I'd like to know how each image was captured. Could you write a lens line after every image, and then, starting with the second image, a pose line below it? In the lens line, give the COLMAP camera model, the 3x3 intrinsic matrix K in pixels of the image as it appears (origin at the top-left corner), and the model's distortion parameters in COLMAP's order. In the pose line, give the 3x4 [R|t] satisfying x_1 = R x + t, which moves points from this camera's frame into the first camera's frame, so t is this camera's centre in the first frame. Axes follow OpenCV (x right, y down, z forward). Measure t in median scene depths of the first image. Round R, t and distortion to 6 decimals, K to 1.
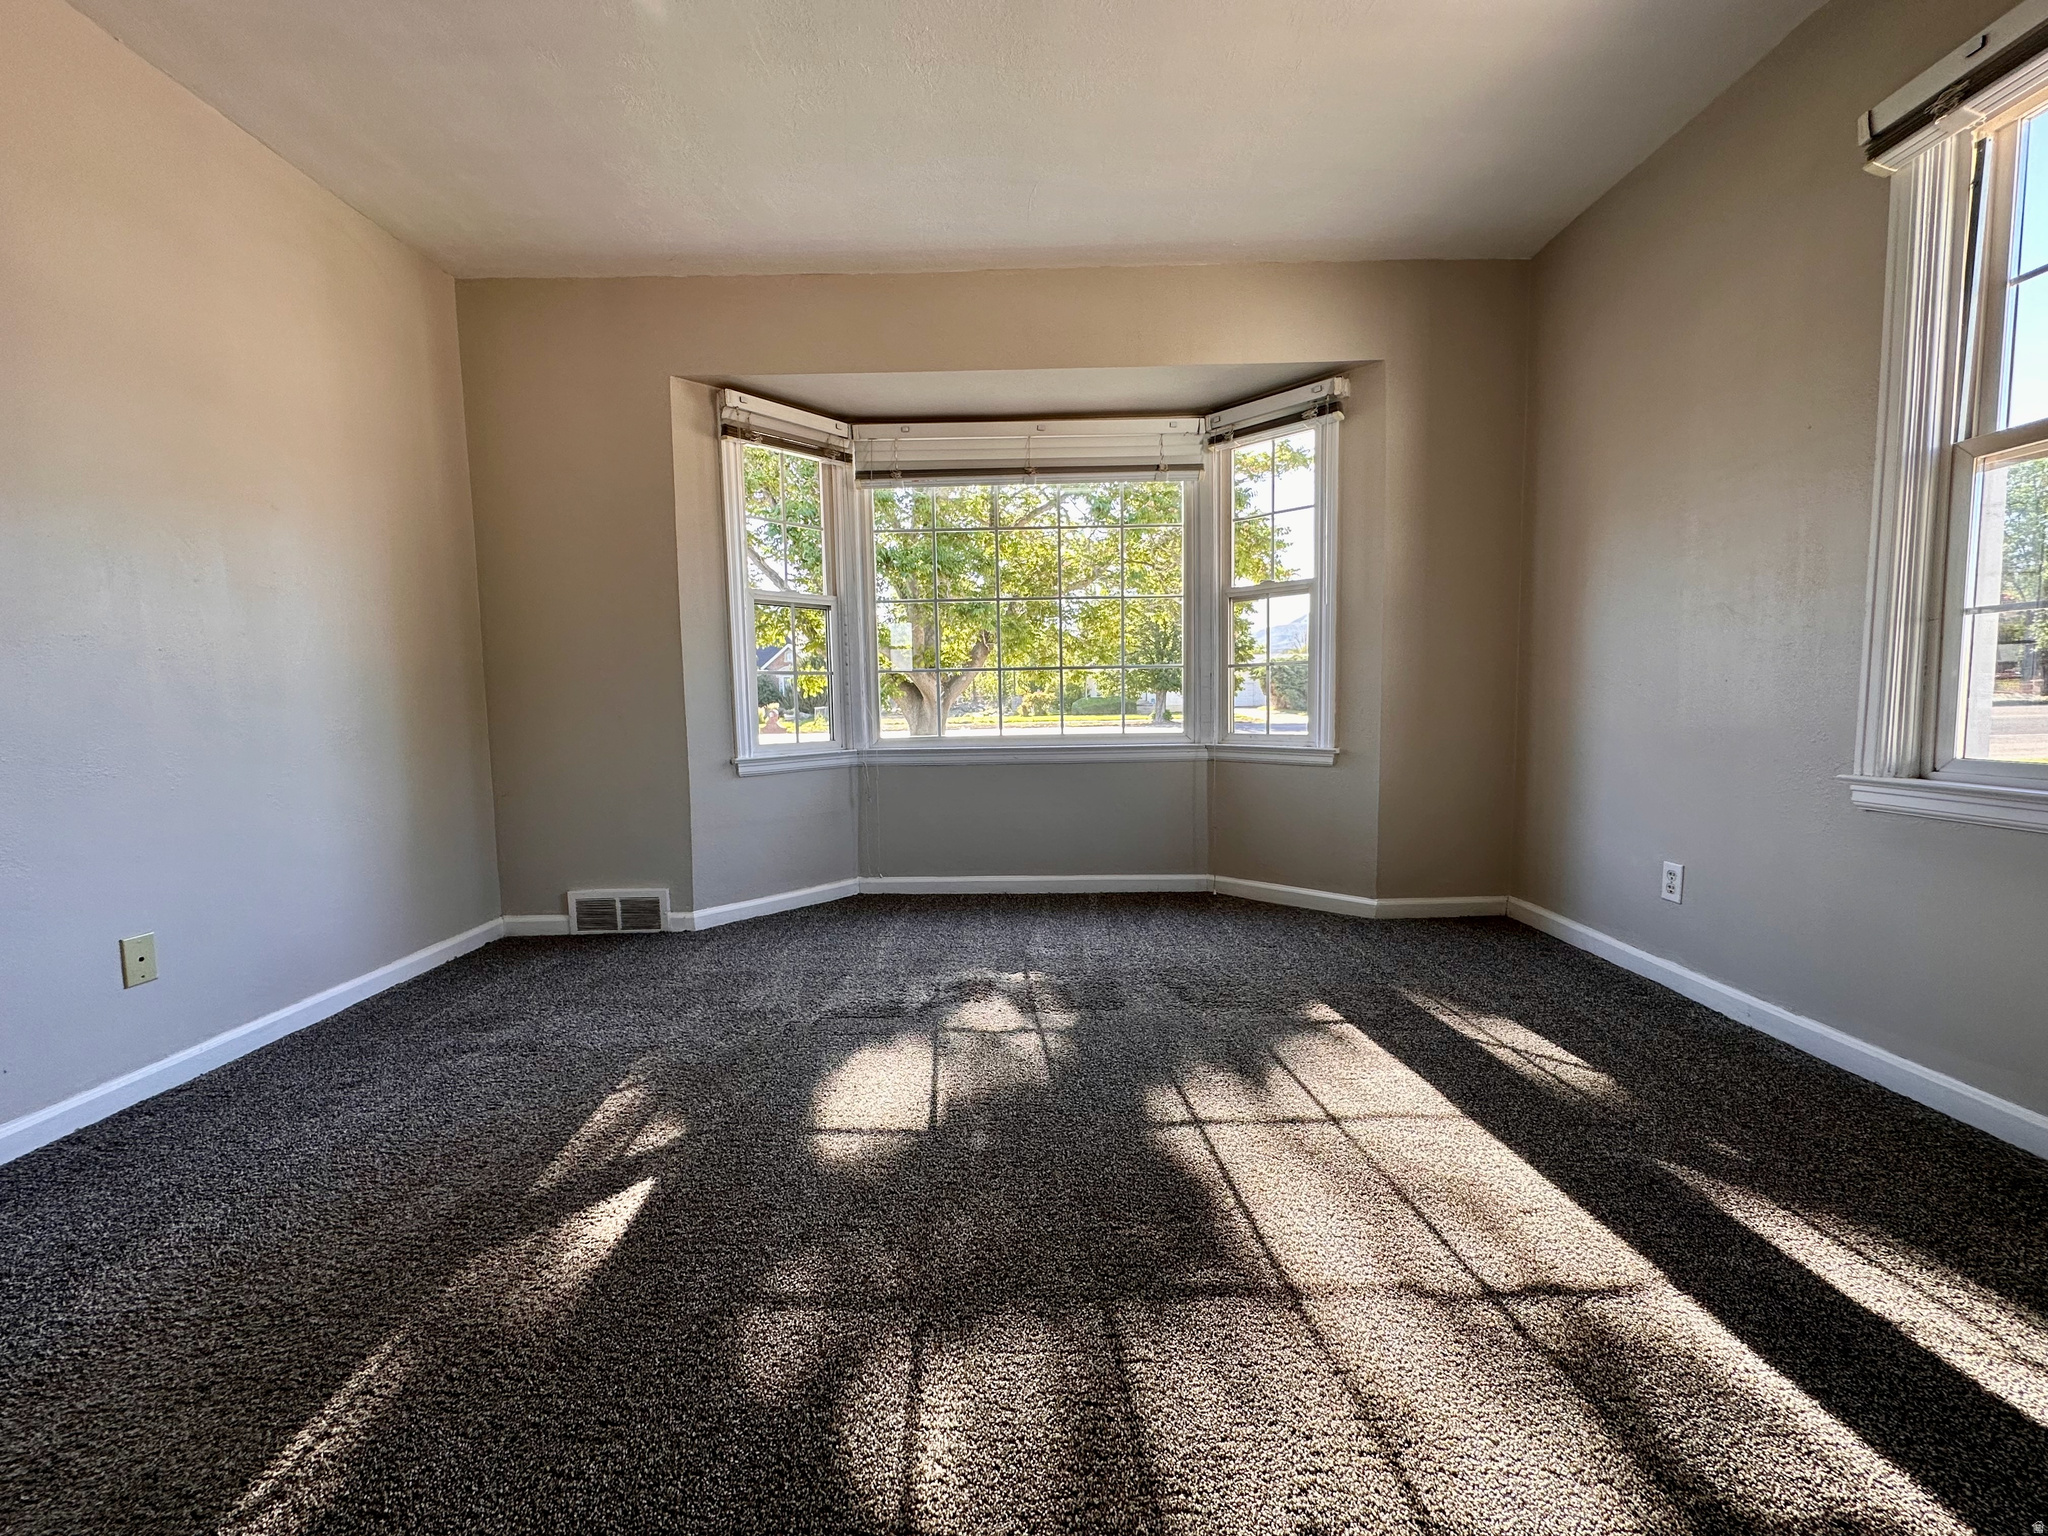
lens RADIAL K [[820.7, 0, 1019.6], [0, 820.7, 770.4], [0, 0, 1]] dist [-0.003711, 0.000833]
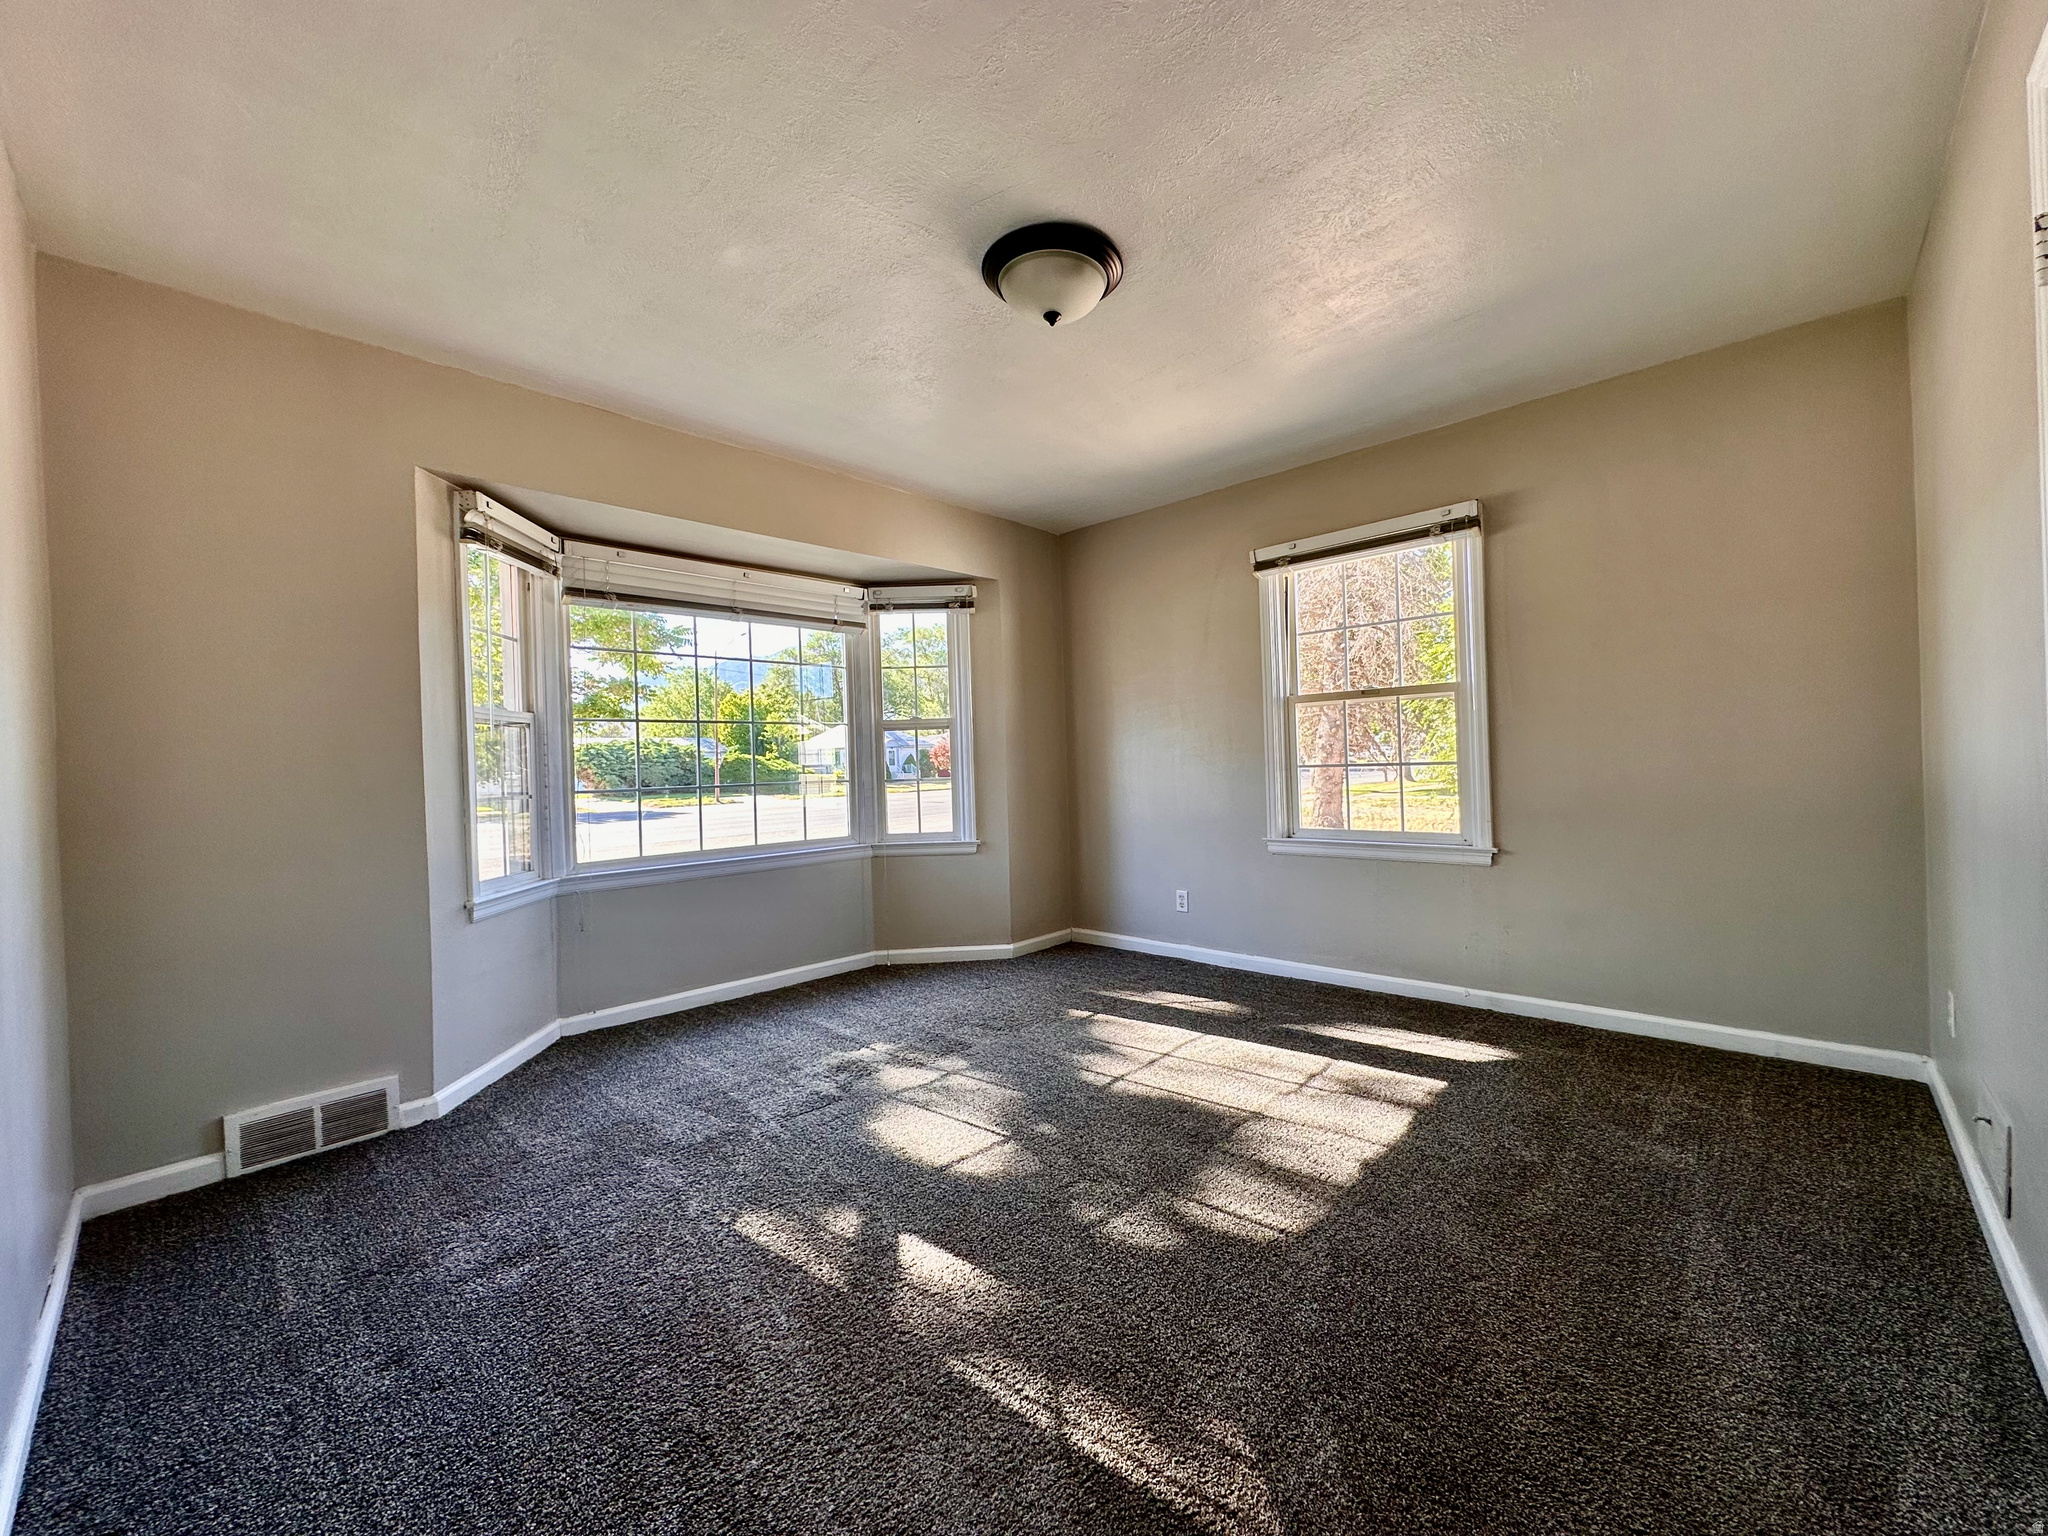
lens RADIAL K [[820.7, 0, 1032.0], [0, 820.7, 766.6], [0, 0, 1]] dist [-0.003711, 0.000833]
pose [[0.680448, -0.005053, 0.732779, -0.610232], [0.081739, 0.994259, -0.069046, -0.051024], [-0.728223, 0.106879, 0.676955, -0.027939]]
